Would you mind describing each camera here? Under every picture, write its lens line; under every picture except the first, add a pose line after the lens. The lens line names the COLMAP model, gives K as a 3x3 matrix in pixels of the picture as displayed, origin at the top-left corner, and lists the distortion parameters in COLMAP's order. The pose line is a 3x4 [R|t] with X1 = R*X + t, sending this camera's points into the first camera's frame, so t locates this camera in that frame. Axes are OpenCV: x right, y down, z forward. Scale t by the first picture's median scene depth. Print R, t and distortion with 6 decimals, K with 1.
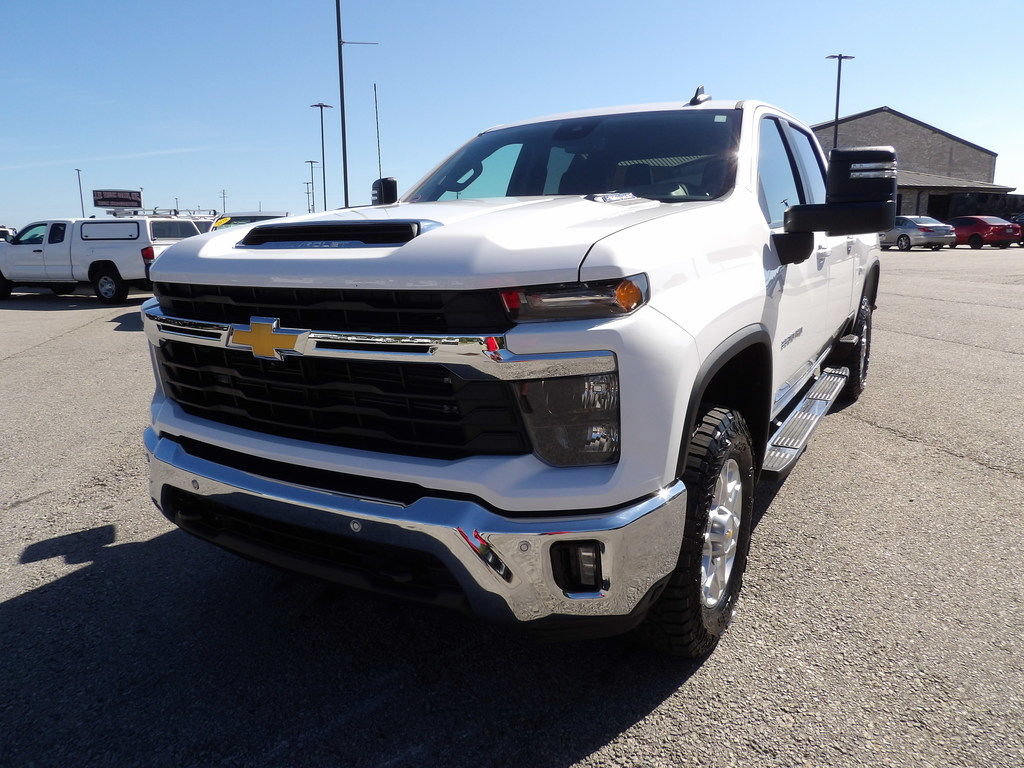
lens RADIAL K [[736.3, 0, 514.7], [0, 736.3, 383.7], [0, 0, 1]] dist [-0.035996, 0.046144]
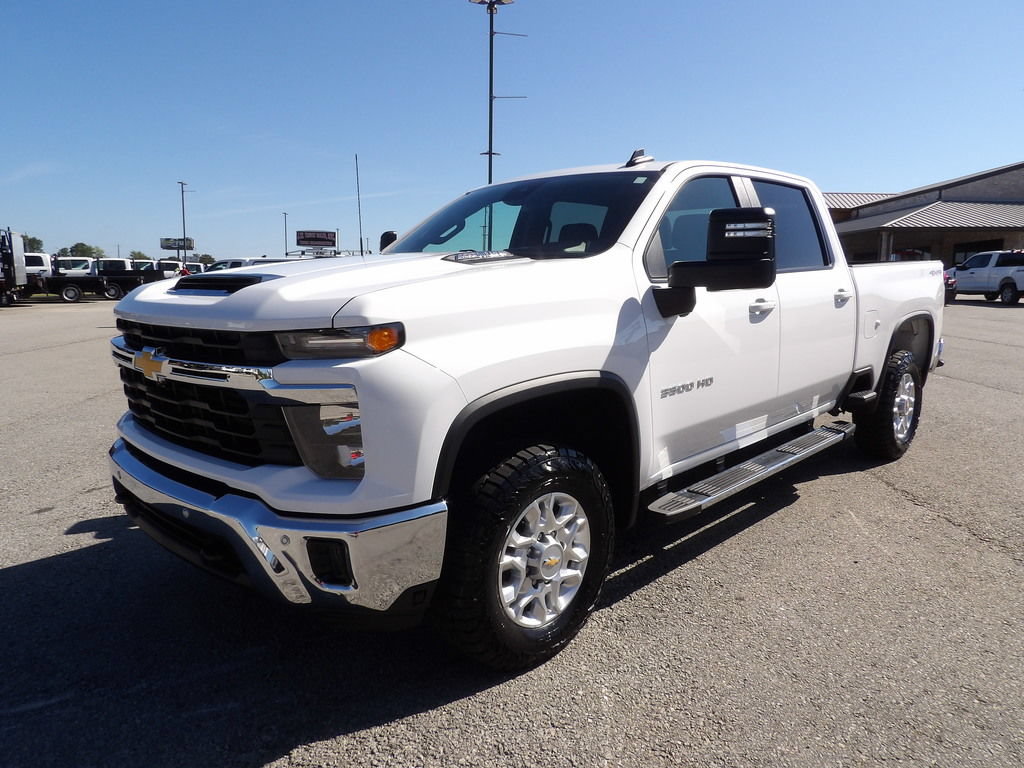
lens RADIAL K [[736.3, 0, 514.7], [0, 736.3, 383.7], [0, 0, 1]] dist [-0.035996, 0.046144]
pose [[0.972181, 0.049676, -0.228901, 0.427332], [-0.061838, 0.997013, -0.046267, -0.004307], [0.225919, 0.059134, 0.972350, -0.081565]]
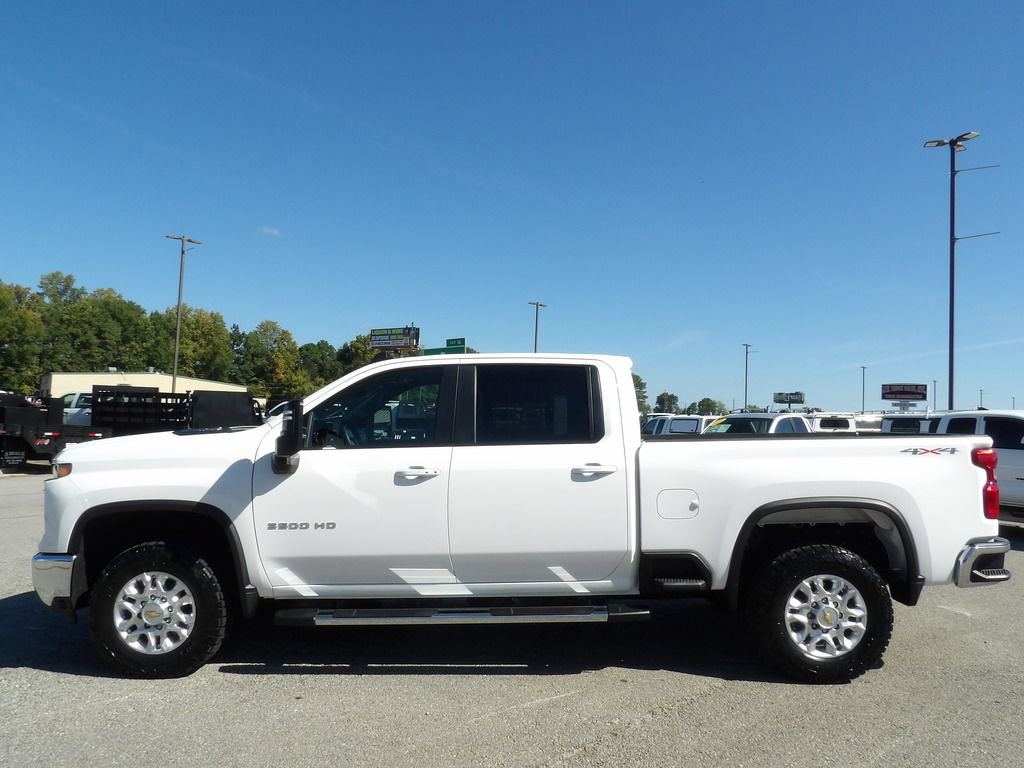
lens RADIAL K [[736.3, 0, 514.7], [0, 736.3, 383.7], [0, 0, 1]] dist [-0.035996, 0.046144]
pose [[0.502776, -0.022181, -0.864132, 2.086801], [-0.196973, 0.970432, -0.139513, -0.243857], [0.841676, 0.240355, 0.483541, 0.666552]]
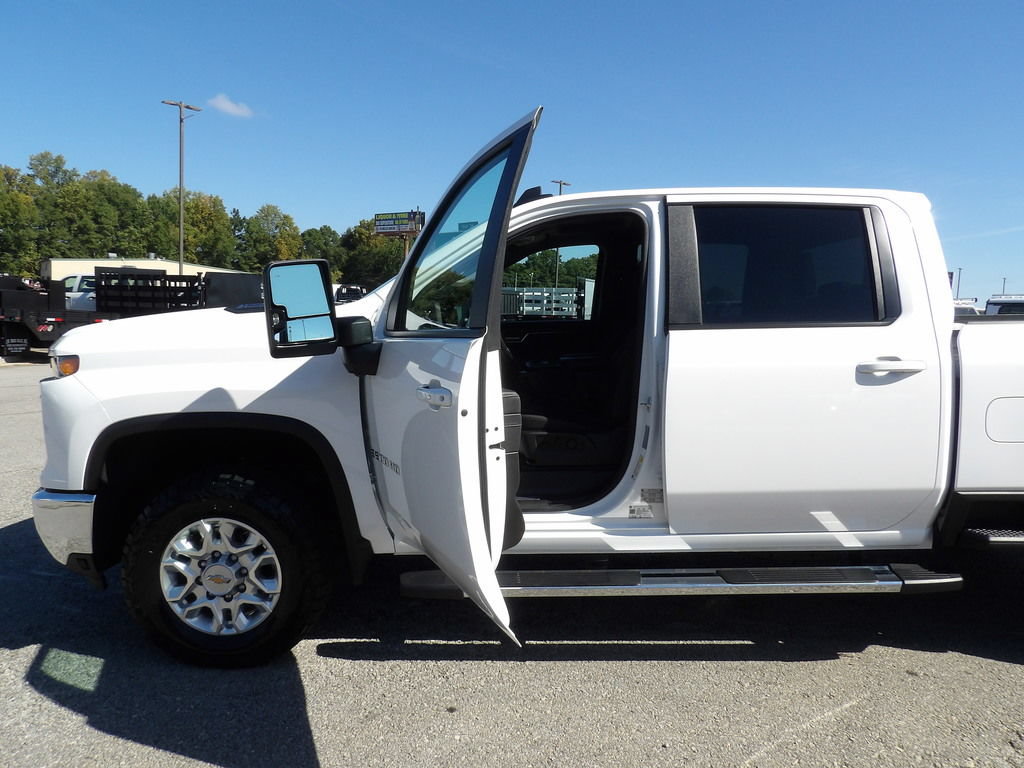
lens RADIAL K [[736.3, 0, 514.7], [0, 736.3, 383.7], [0, 0, 1]] dist [-0.035996, 0.046144]
pose [[0.497779, 0.109978, -0.860303, 1.391452], [-0.199074, 0.979933, 0.010085, -0.199910], [0.844148, 0.166244, 0.509683, 0.667212]]
